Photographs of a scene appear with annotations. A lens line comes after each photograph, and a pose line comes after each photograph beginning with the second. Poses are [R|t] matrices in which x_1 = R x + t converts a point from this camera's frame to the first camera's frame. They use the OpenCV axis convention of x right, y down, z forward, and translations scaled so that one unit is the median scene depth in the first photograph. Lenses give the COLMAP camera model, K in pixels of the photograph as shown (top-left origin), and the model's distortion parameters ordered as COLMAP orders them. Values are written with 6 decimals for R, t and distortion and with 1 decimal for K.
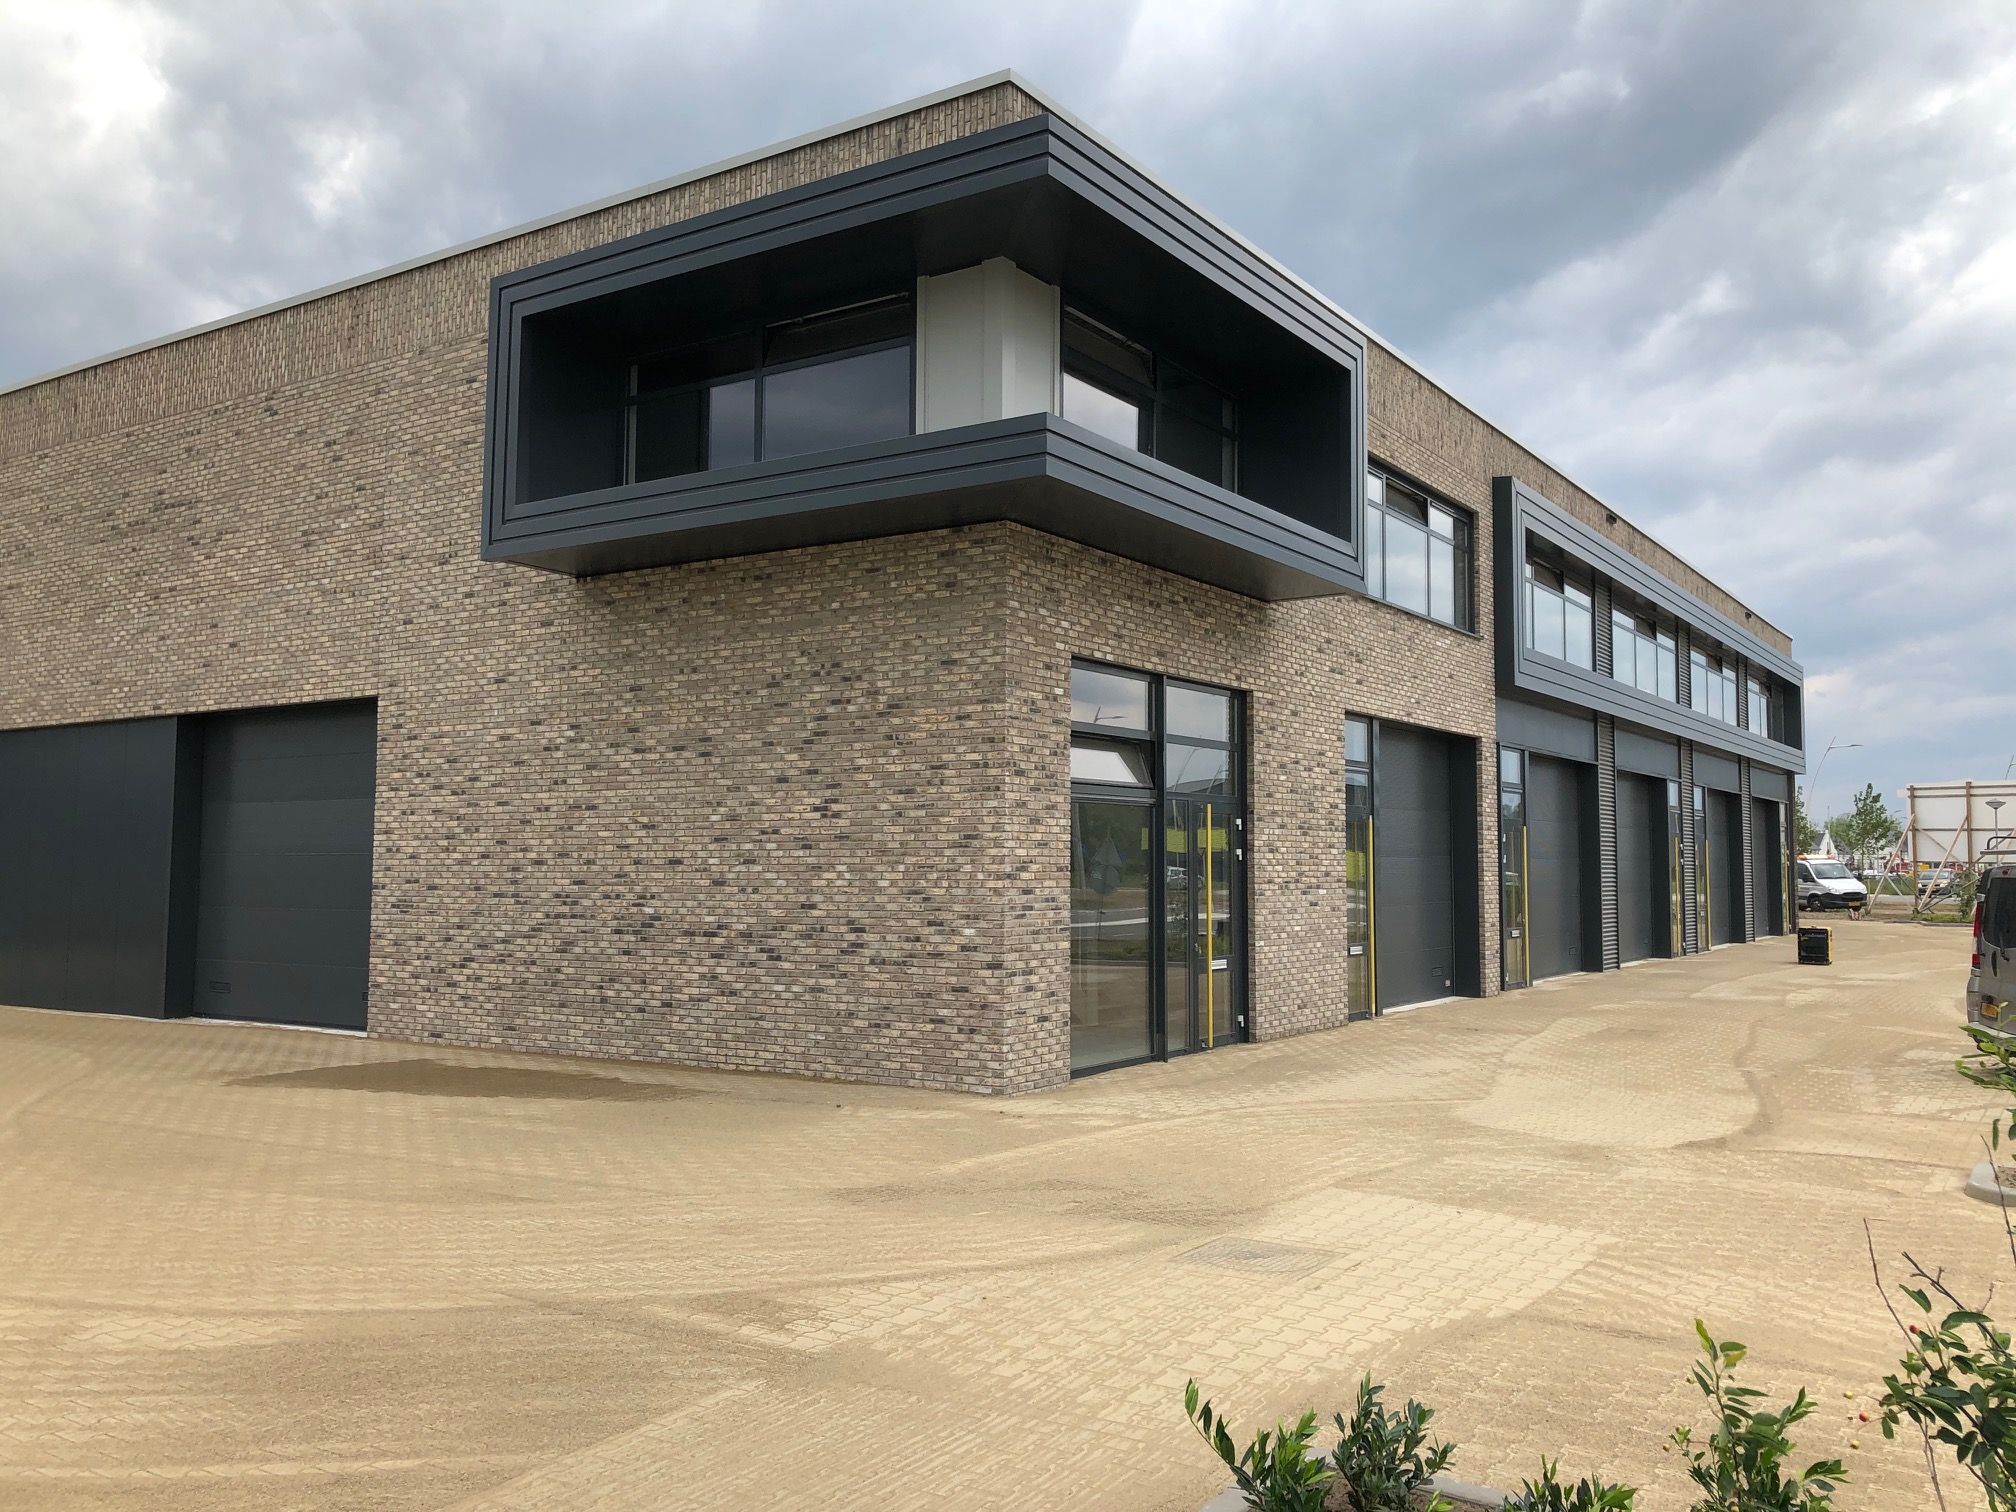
lens RADIAL K [[1630.1, 0, 1007.1], [0, 1630.1, 740.1], [0, 0, 1]] dist [0.019404, -0.017351]
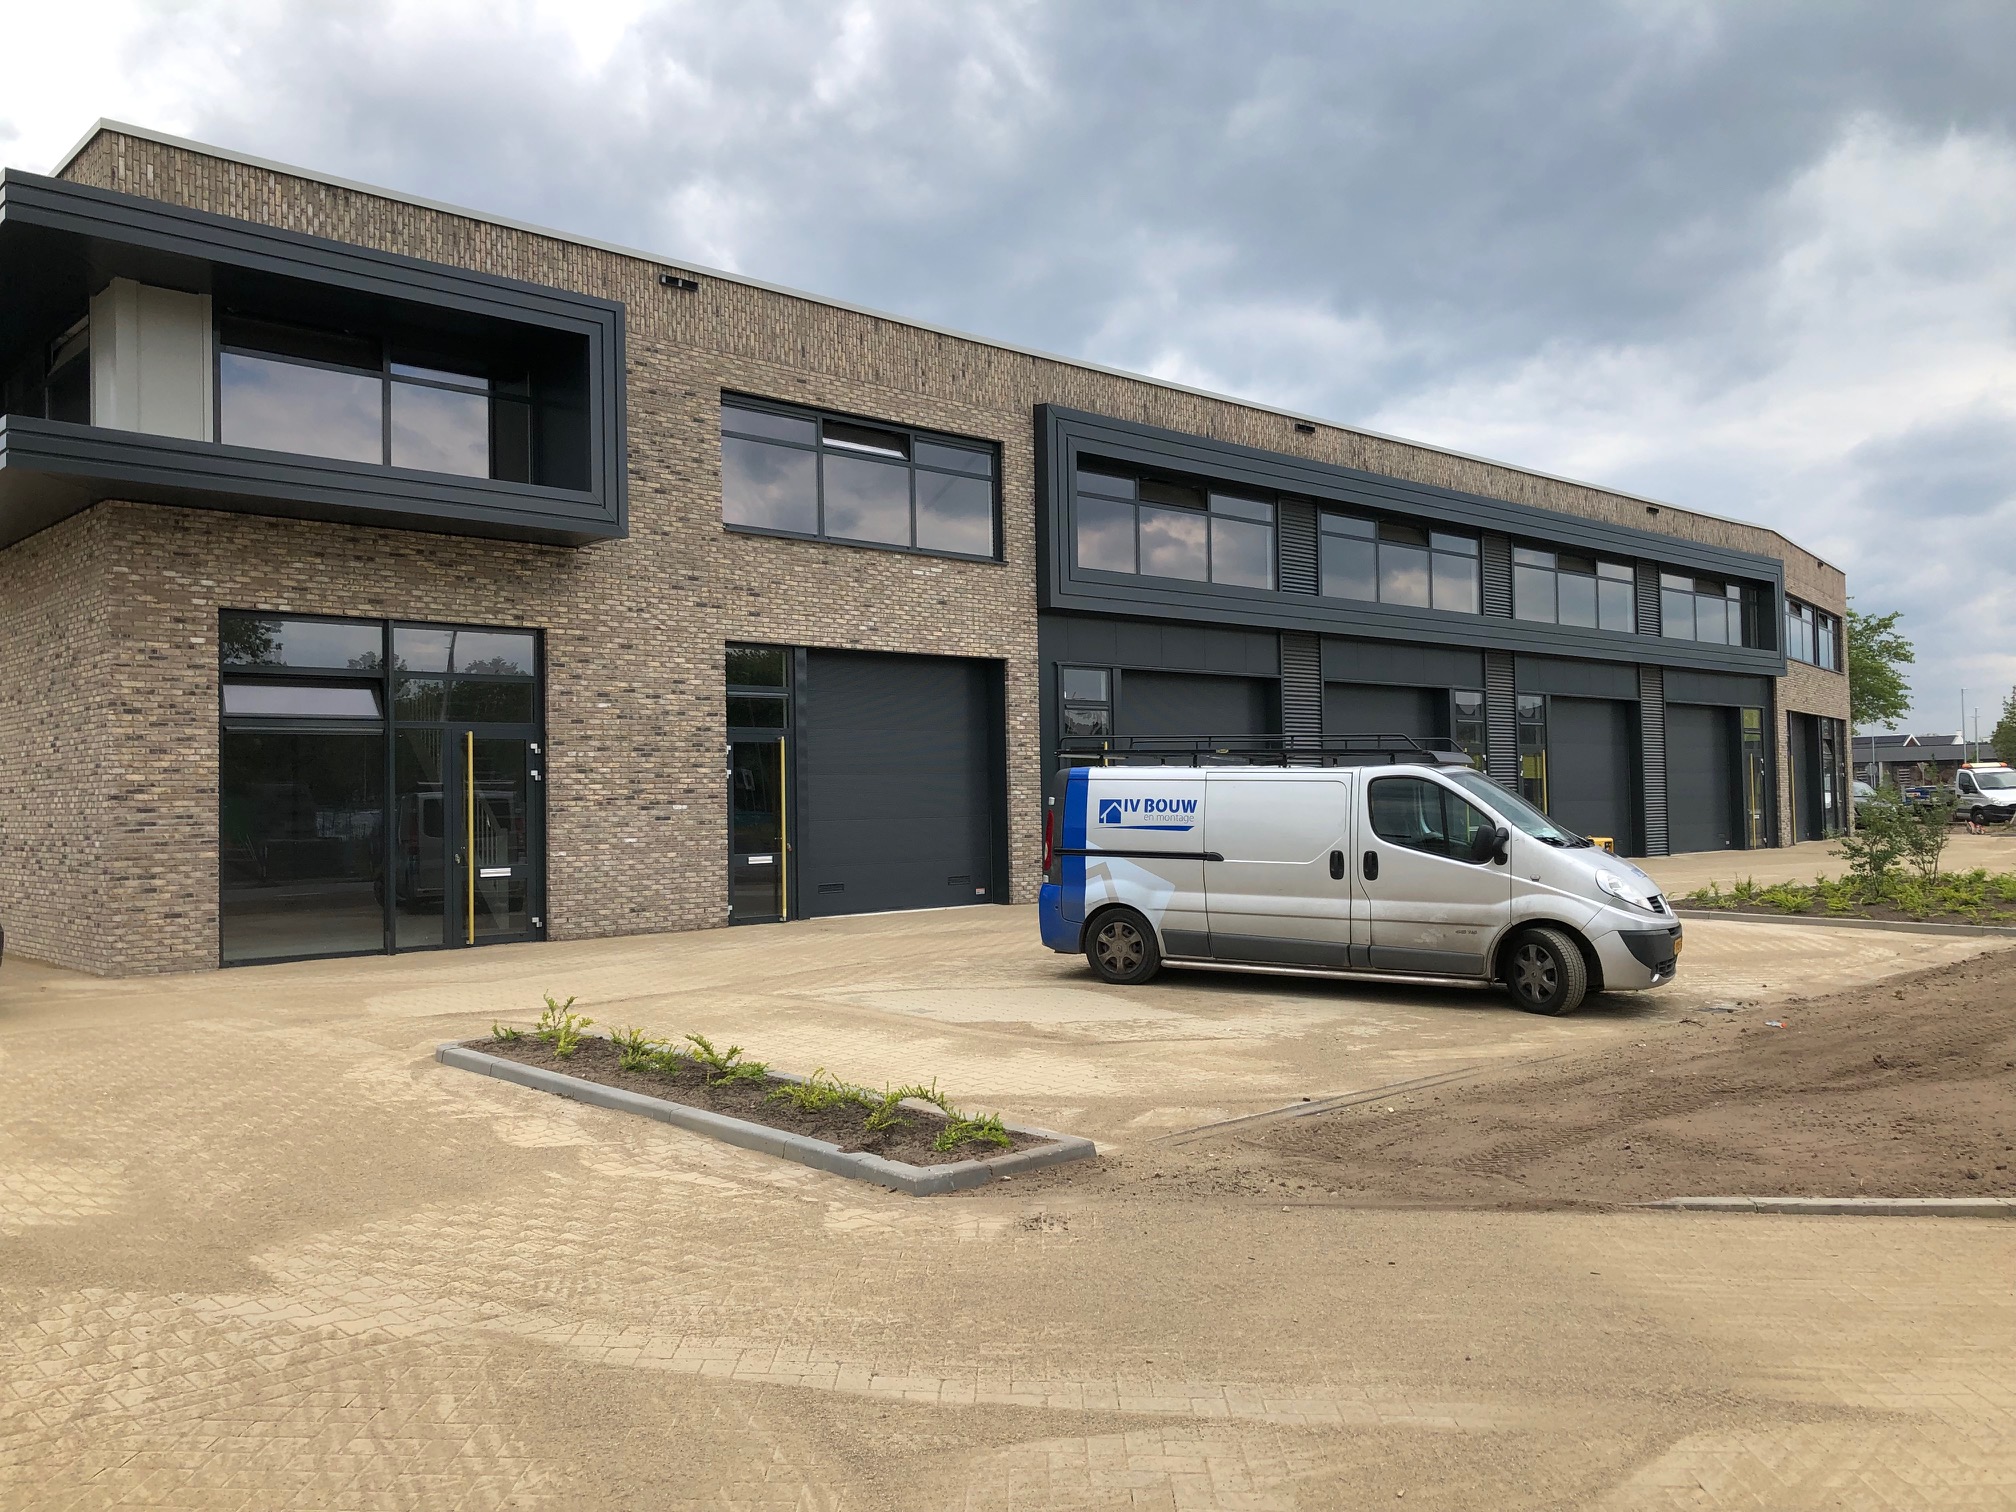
lens RADIAL K [[1630.1, 0, 1009.6], [0, 1630.1, 763.7], [0, 0, 1]] dist [0.019404, -0.017351]
pose [[0.976786, -0.028810, -0.212270, 0.853992], [0.039856, 0.998054, 0.047945, 0.025658], [0.210476, -0.055292, 0.976034, -0.035894]]
